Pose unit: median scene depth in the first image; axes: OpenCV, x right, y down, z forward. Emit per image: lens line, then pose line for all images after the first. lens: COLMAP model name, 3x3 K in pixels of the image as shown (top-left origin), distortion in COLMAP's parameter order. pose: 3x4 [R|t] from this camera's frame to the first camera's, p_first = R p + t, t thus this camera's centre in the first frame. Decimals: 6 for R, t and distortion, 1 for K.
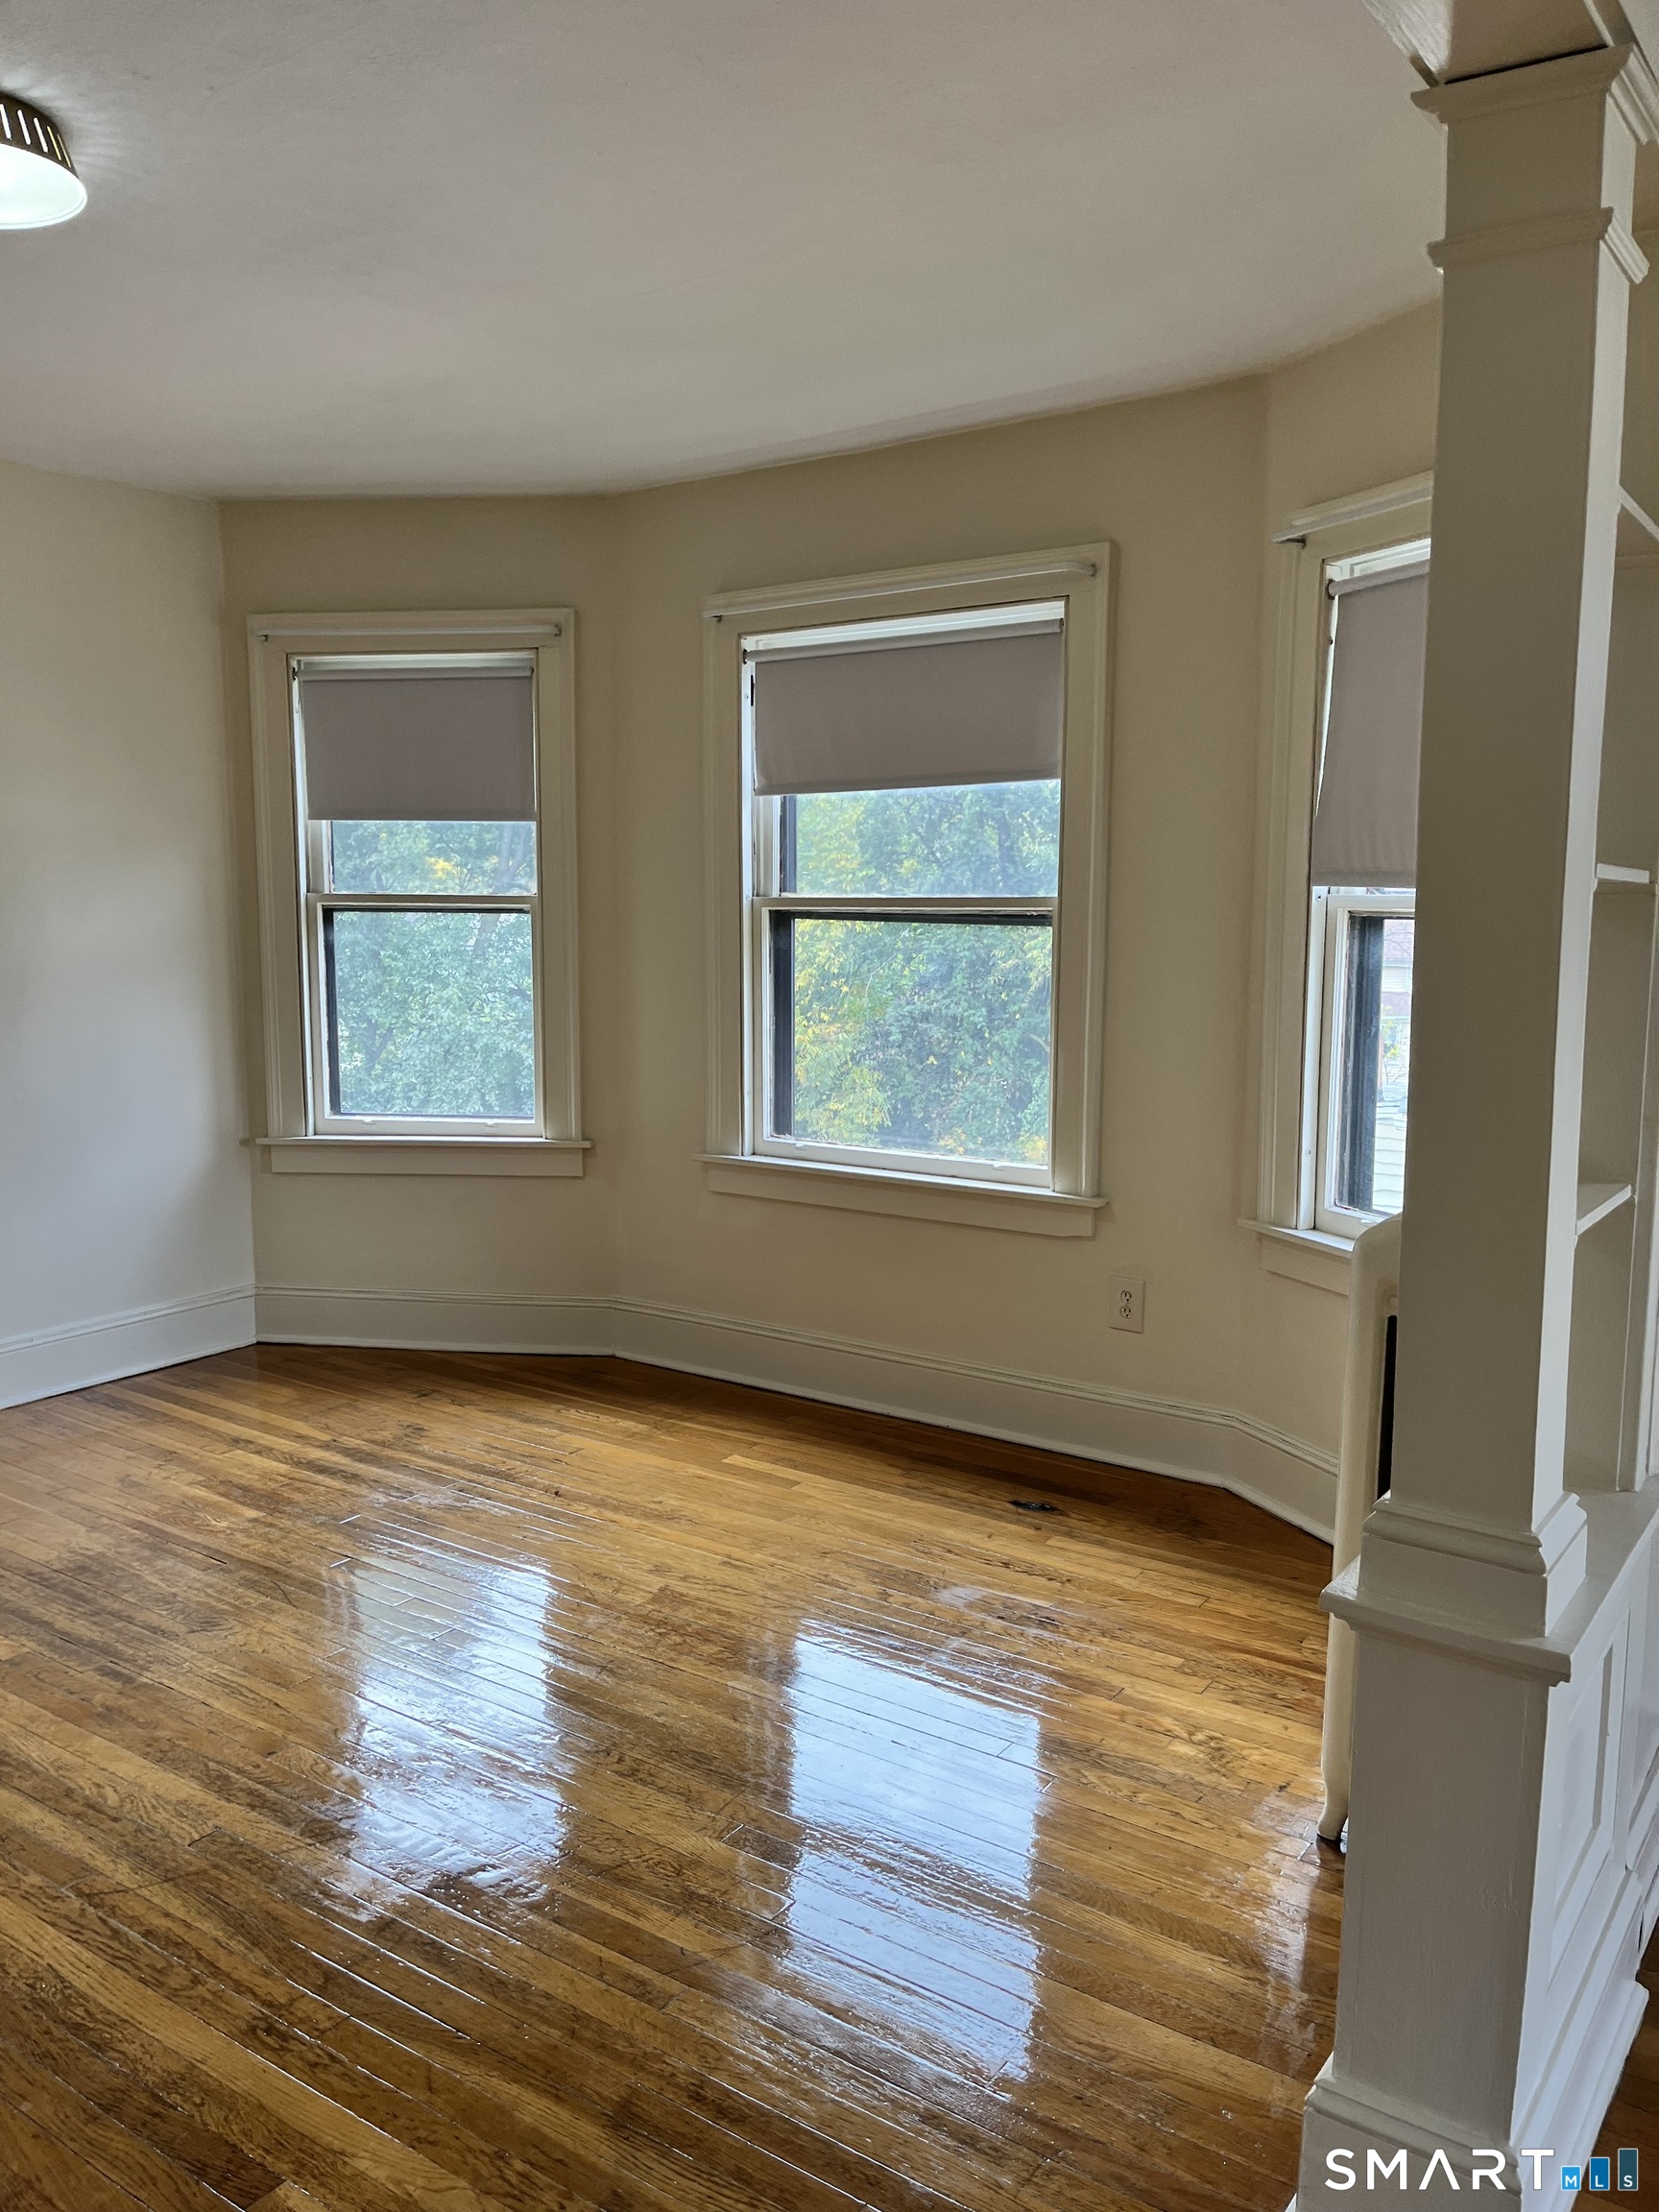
lens RADIAL K [[1646.7, 0, 845.7], [0, 1646.7, 1120.1], [0, 0, 1]] dist [0.026201, -0.006313]
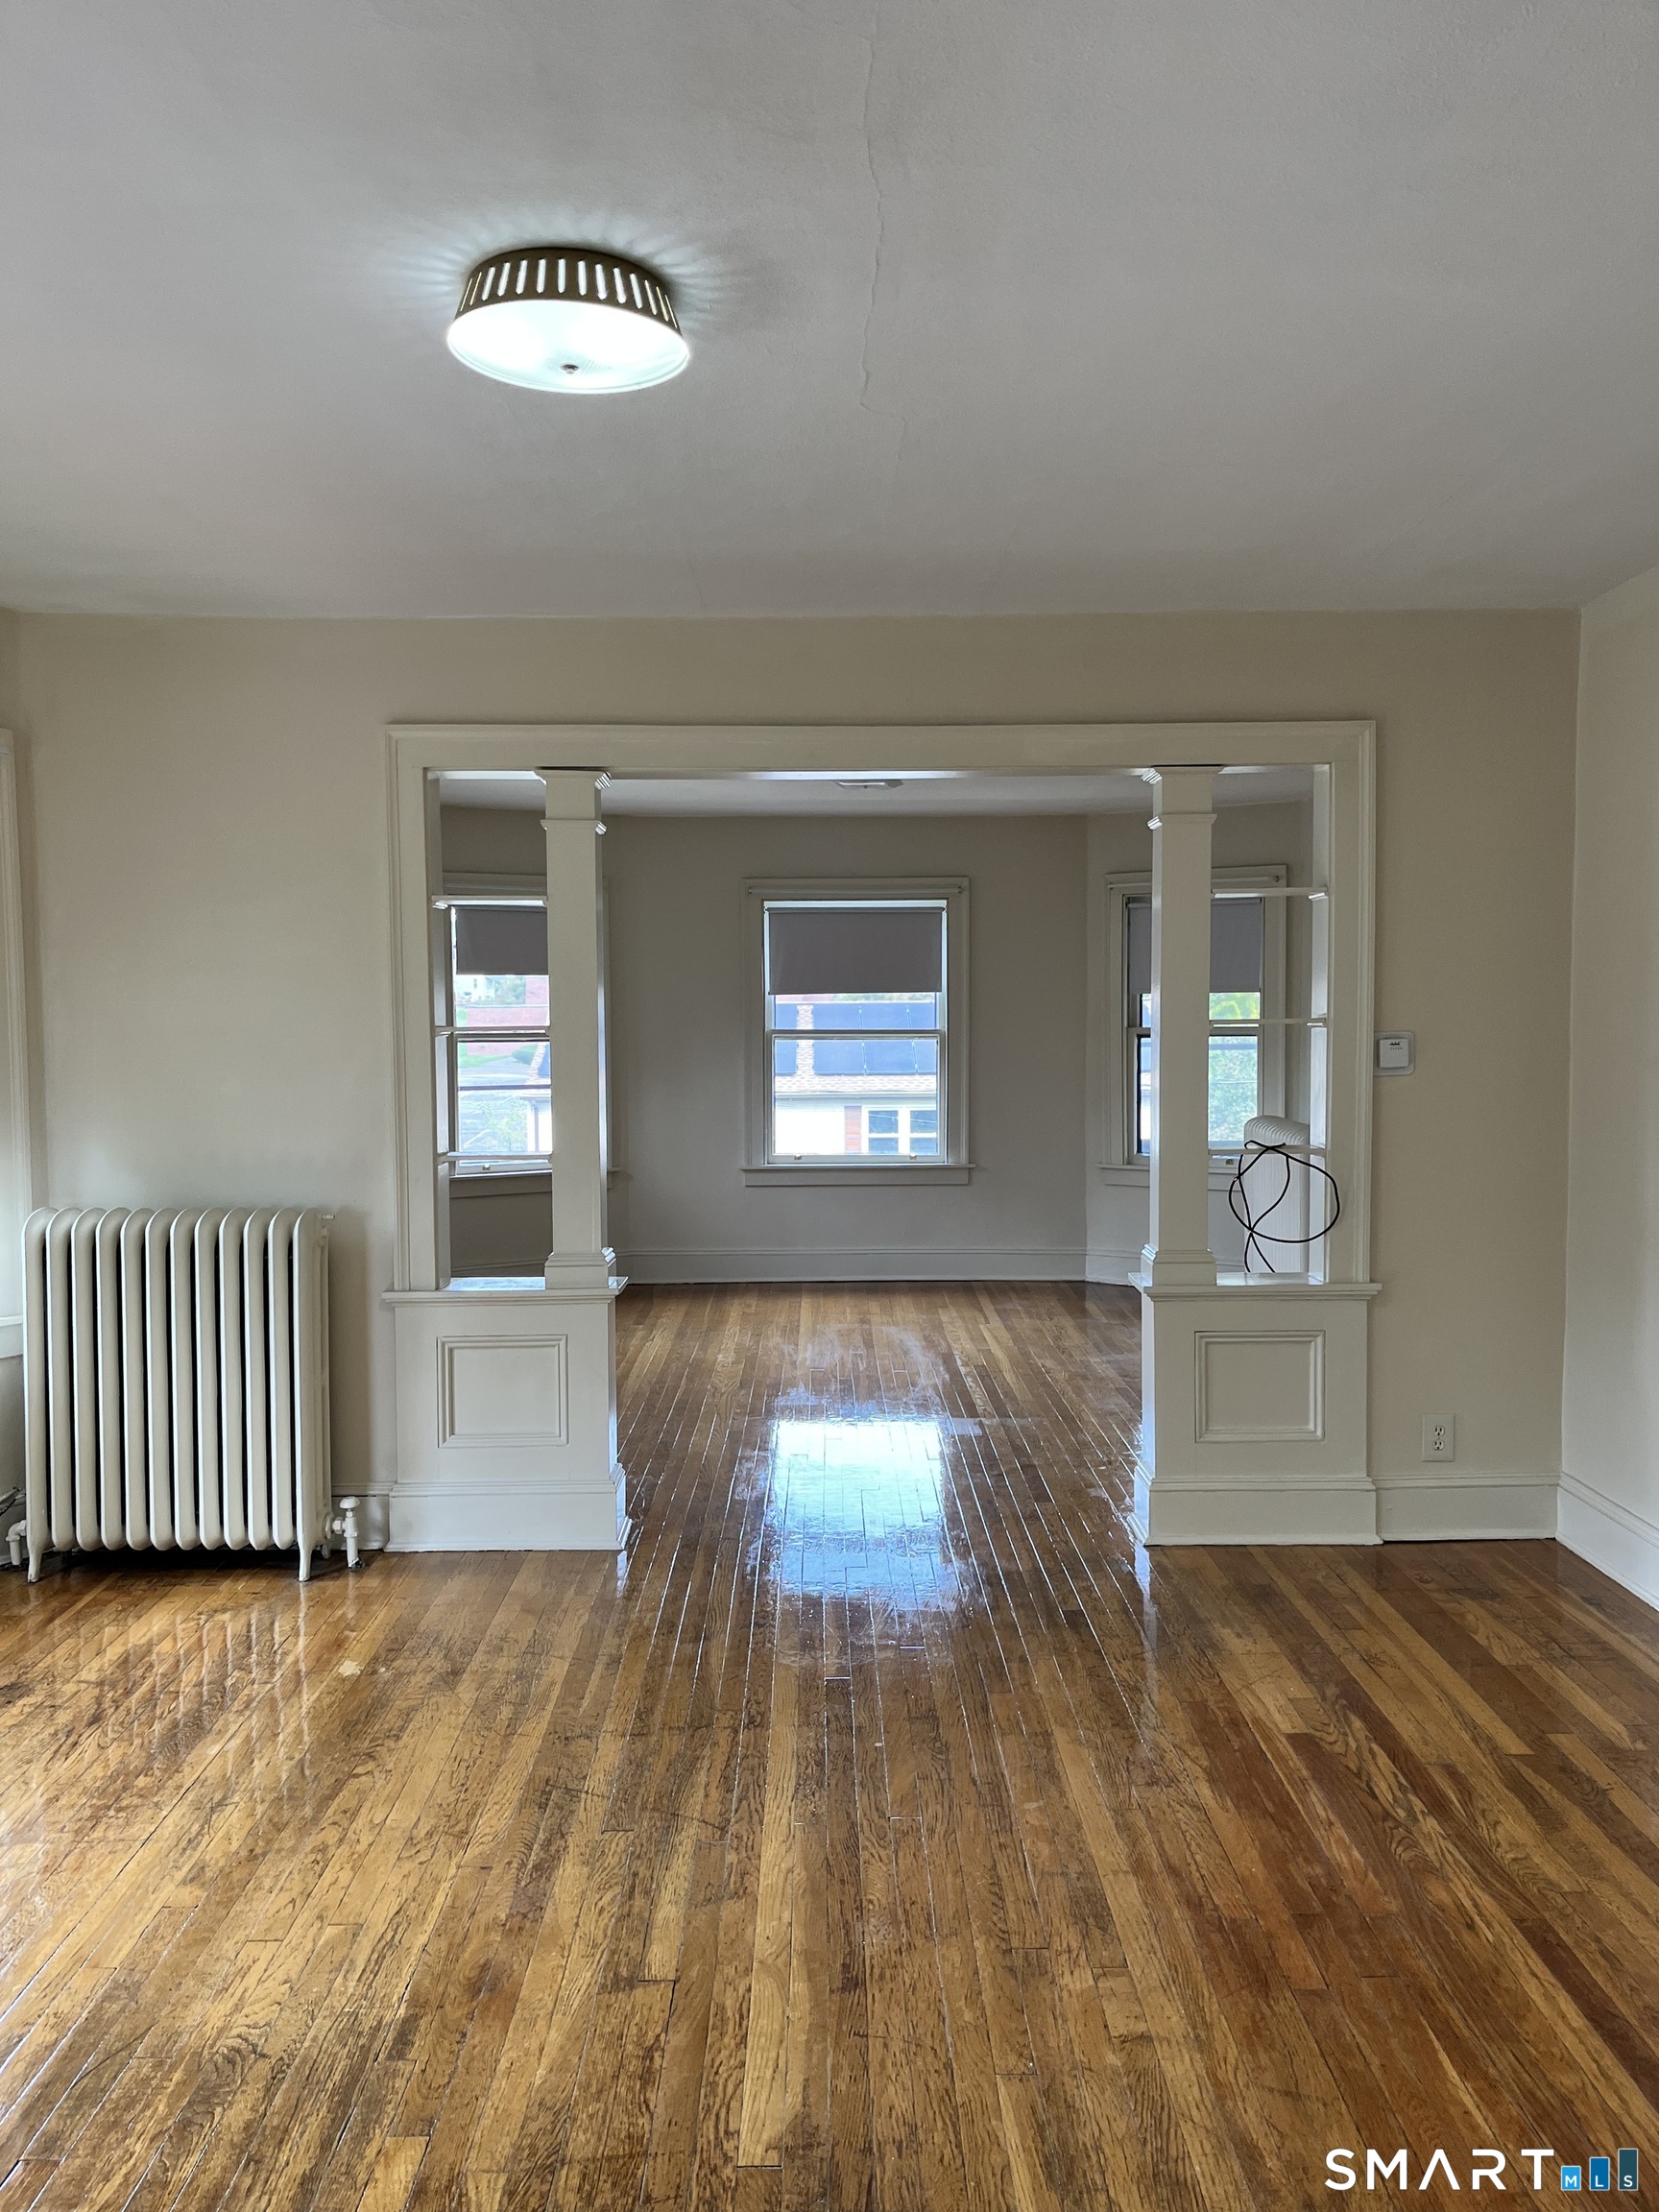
lens RADIAL K [[1646.7, 0, 845.7], [0, 1646.7, 1120.1], [0, 0, 1]] dist [0.026201, -0.006313]
pose [[-0.571579, -0.043511, 0.819393, -1.527103], [0.114079, 0.984681, 0.131866, -0.209282], [-0.812578, 0.168847, -0.557859, 1.557777]]
